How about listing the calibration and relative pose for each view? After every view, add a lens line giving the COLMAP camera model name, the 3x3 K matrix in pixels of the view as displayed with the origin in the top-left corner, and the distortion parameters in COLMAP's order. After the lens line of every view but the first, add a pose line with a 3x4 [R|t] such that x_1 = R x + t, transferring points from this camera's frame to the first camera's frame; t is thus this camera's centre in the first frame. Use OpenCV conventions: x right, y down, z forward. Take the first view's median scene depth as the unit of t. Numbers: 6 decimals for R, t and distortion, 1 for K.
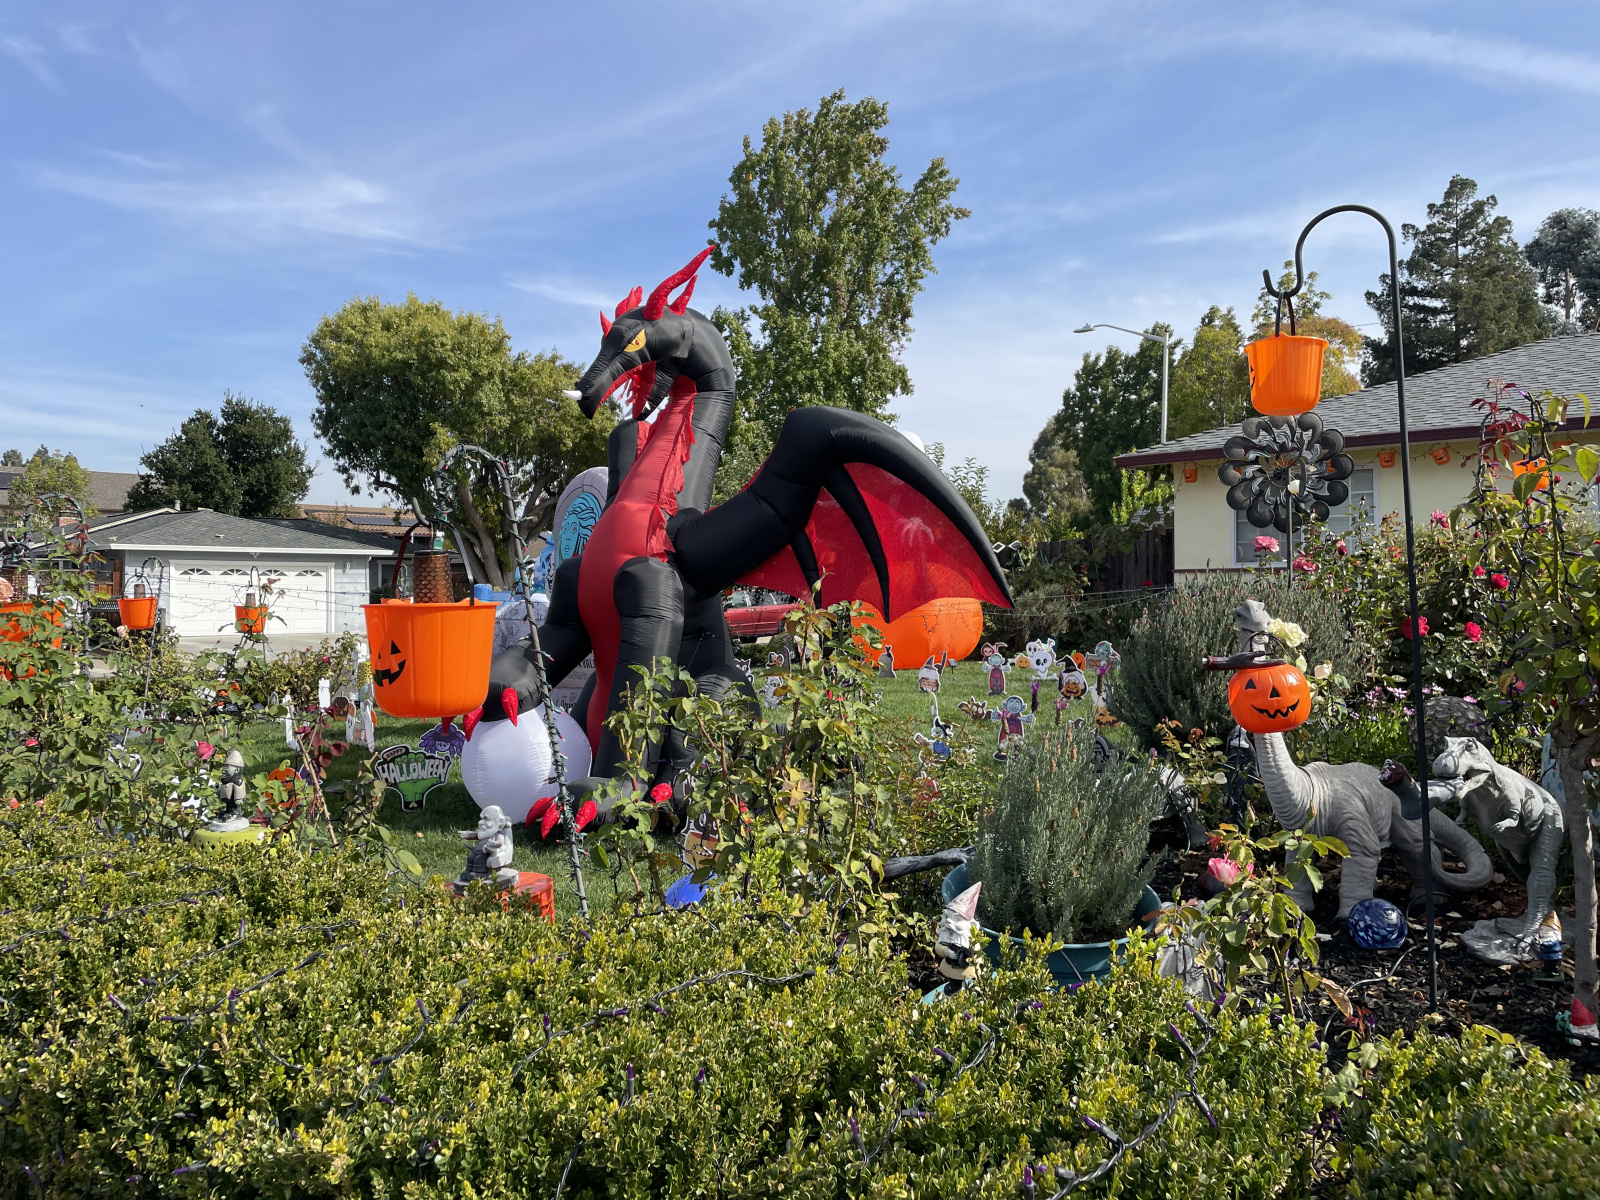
lens RADIAL K [[1198.9, 0, 806.2], [0, 1198.9, 581.5], [0, 0, 1]] dist [0.094552, -0.124093]
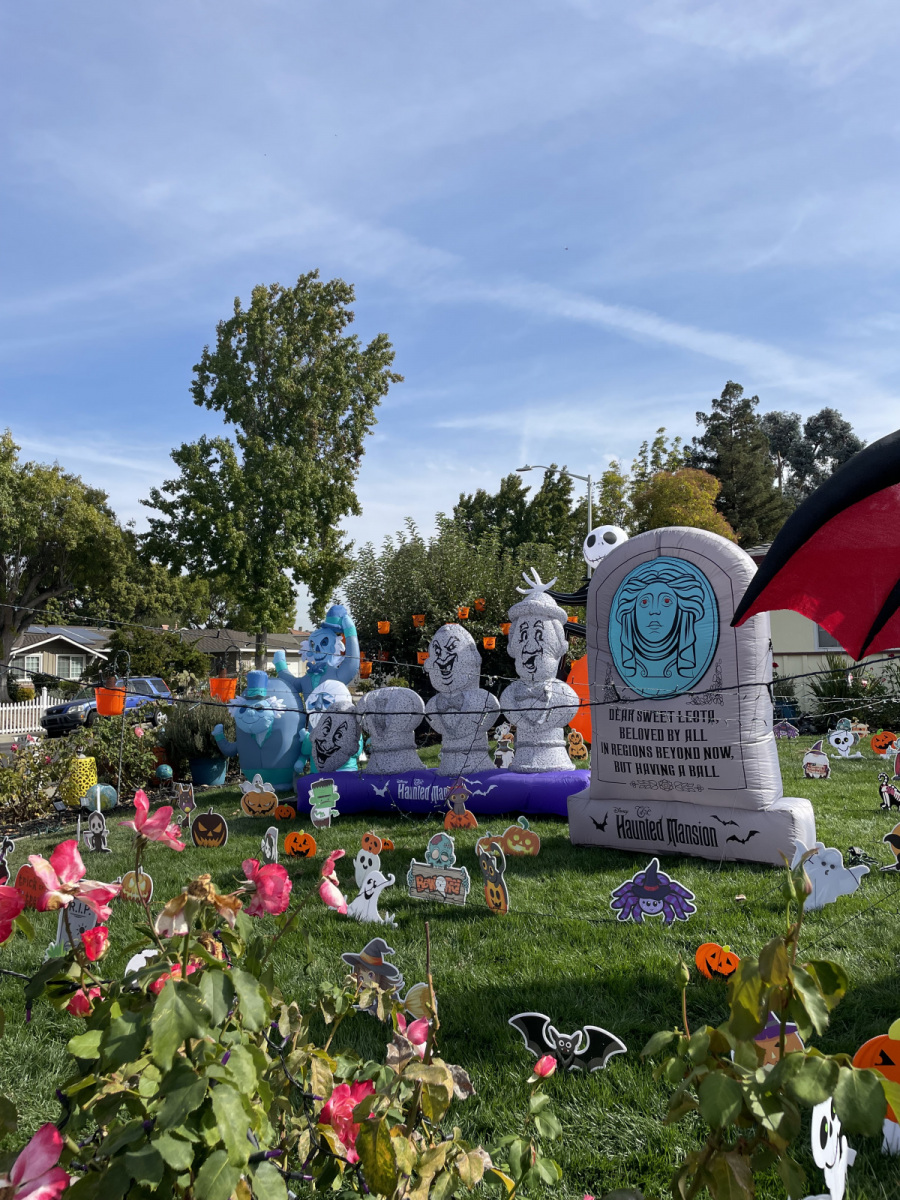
lens RADIAL K [[899.1, 0, 450.0], [0, 899.1, 600.0], [0, 0, 1]] dist [0.094552, -0.124093]
pose [[0.959737, 0.012887, 0.280605, -0.096468], [0.007214, 0.997487, -0.070483, -0.000561], [-0.280808, 0.069669, 0.957232, 0.090260]]
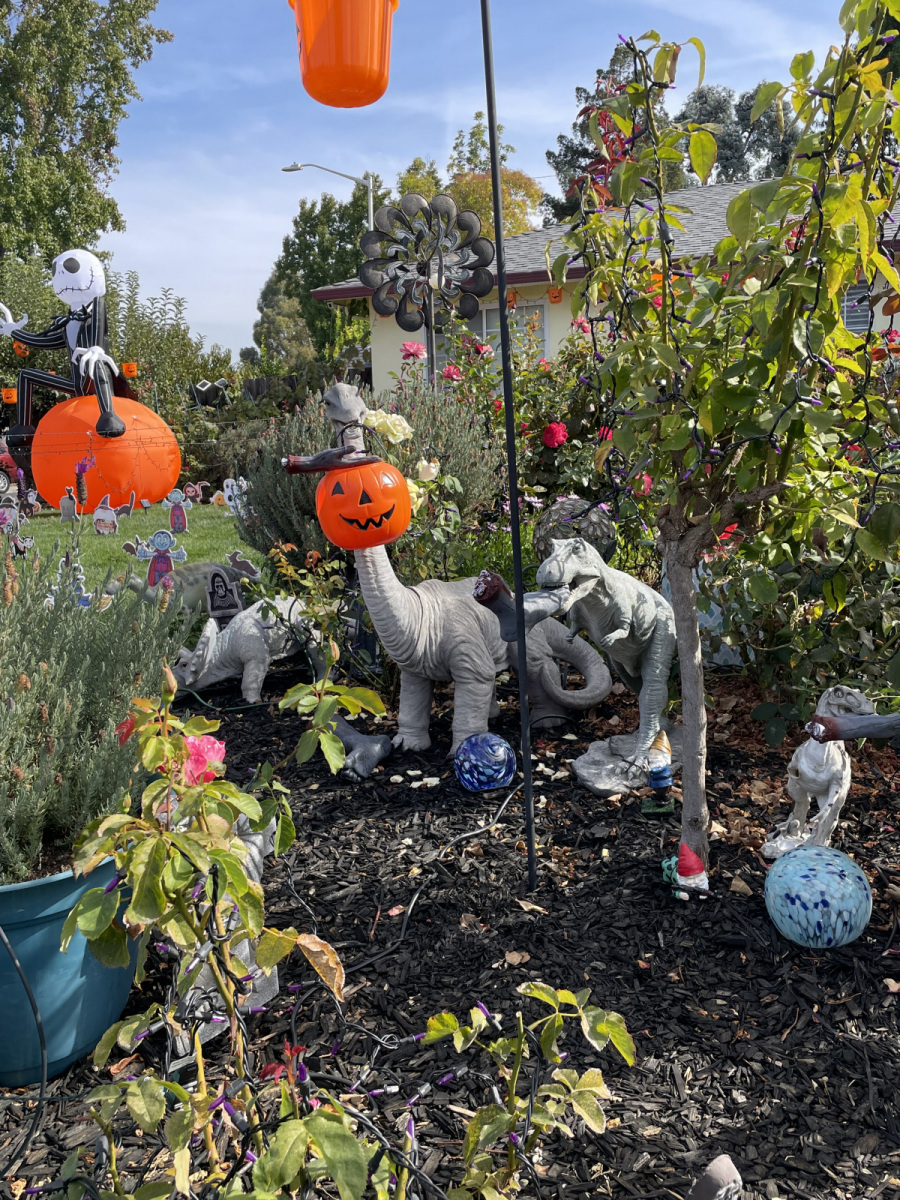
lens RADIAL K [[1120.7, 0, 450.0], [0, 1120.7, 600.0], [0, 0, 1]] dist [0.125418, -0.189638]
pose [[0.942034, -0.071579, 0.327795, 0.015231], [0.022051, 0.988074, 0.152392, 0.003733], [-0.334793, -0.136330, 0.932377, 0.022506]]
